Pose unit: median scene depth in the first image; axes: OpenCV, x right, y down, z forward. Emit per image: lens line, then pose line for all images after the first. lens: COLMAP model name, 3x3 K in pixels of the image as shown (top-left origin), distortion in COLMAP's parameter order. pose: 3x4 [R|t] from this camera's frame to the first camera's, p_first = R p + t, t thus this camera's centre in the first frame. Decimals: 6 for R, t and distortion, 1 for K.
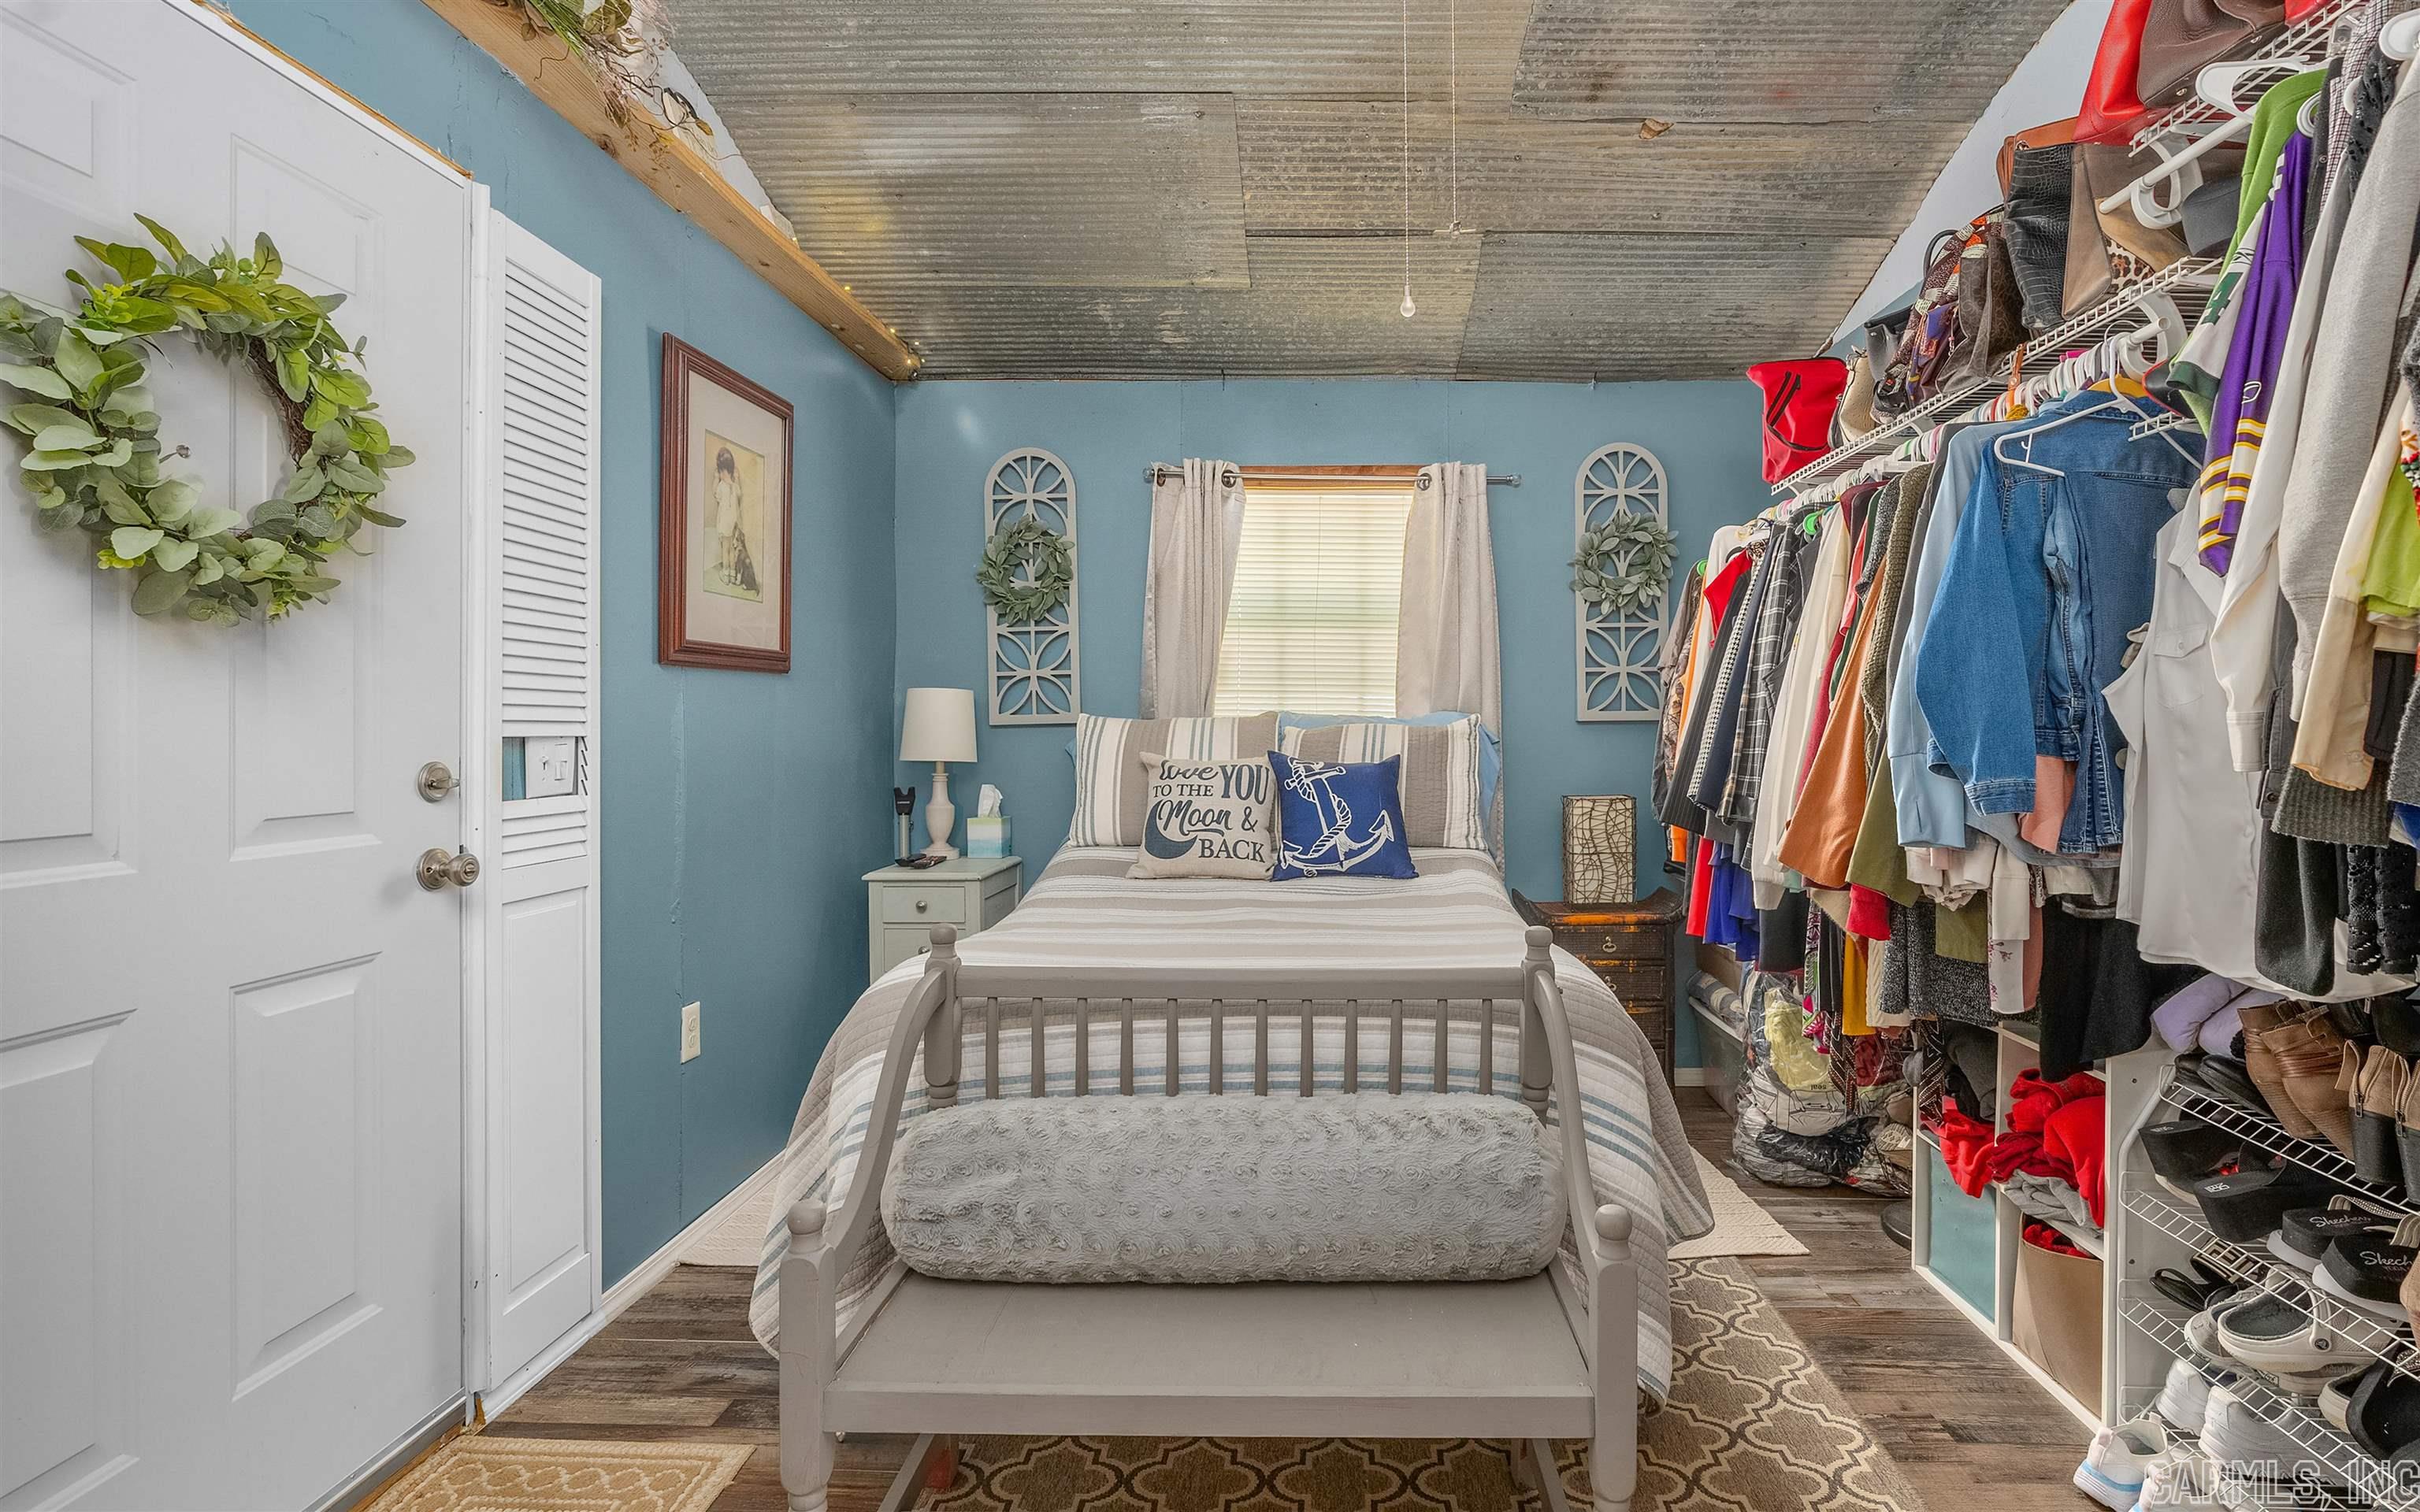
lens RADIAL K [[1125.9, 0, 1297.8], [0, 1125.9, 733.8], [0, 0, 1]] dist [-0.015437, 0.004429]
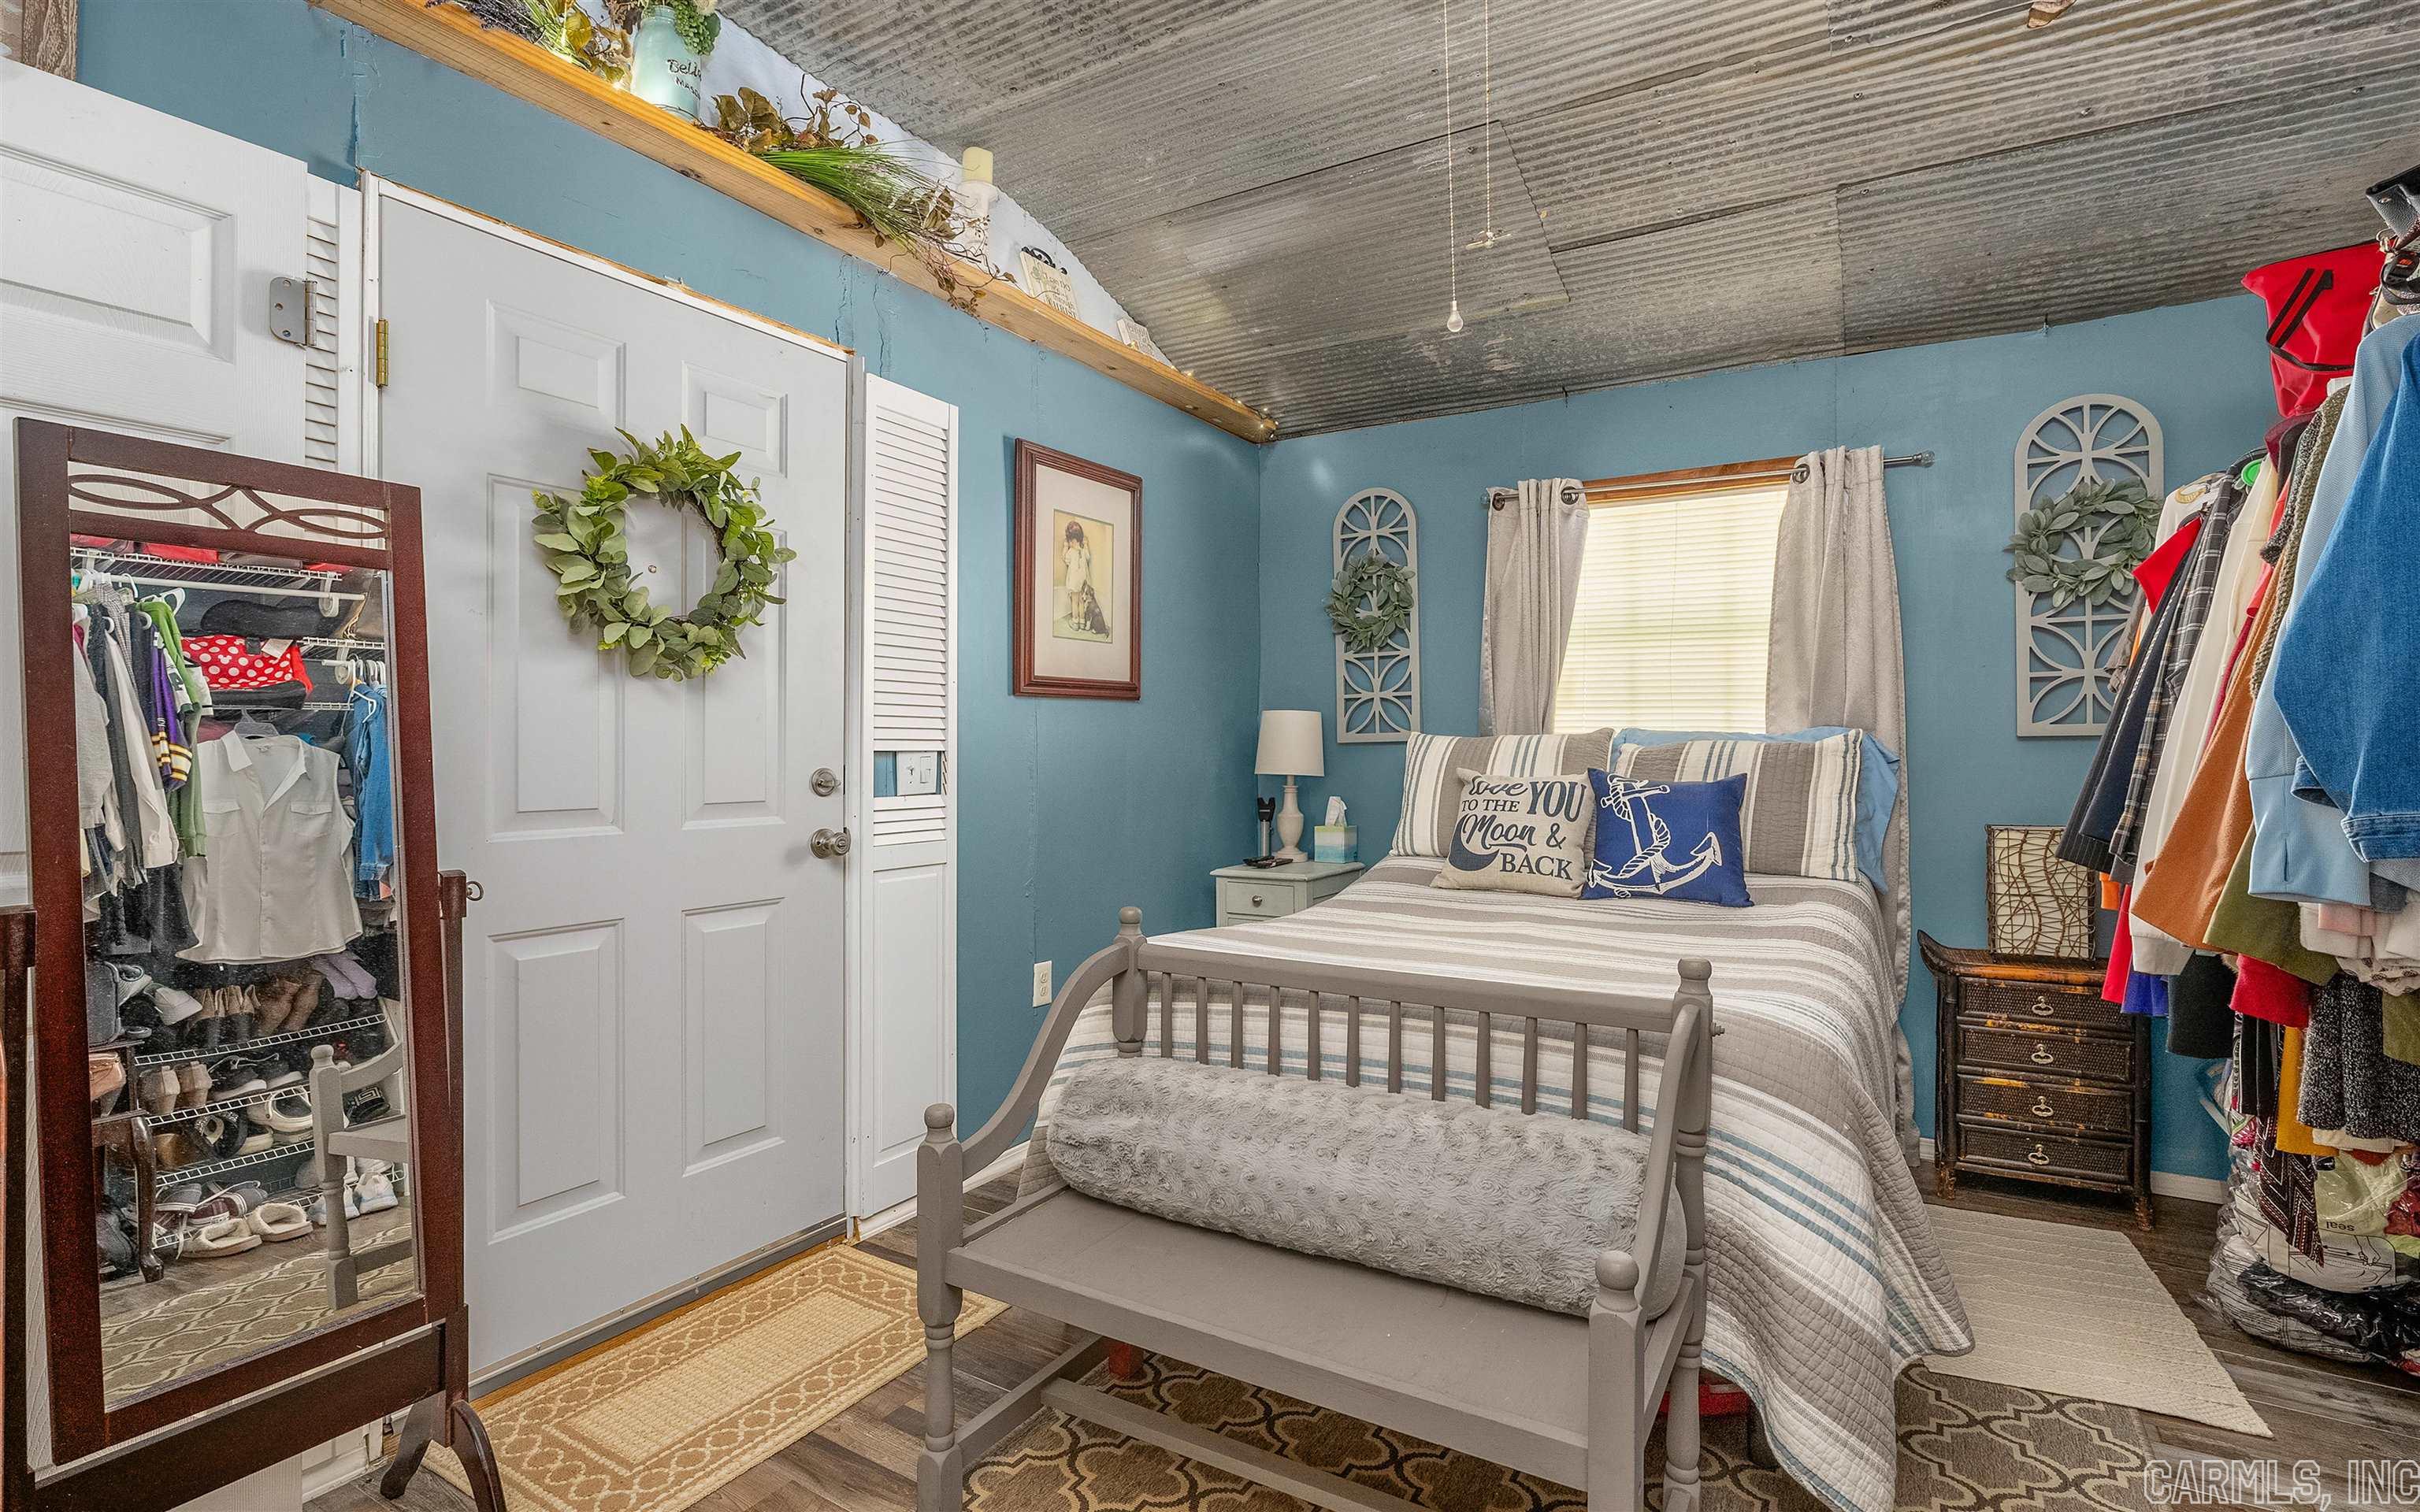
lens RADIAL K [[1066.6, 0, 1210.0], [0, 1066.6, 756.0], [0, 0, 1]] dist [-0.012797, 0.004386]
pose [[0.873365, 0.002708, -0.487060, 0.148162], [-0.001443, 0.999995, 0.002973, 0.002456], [0.487065, -0.001894, 0.873364, 0.023994]]
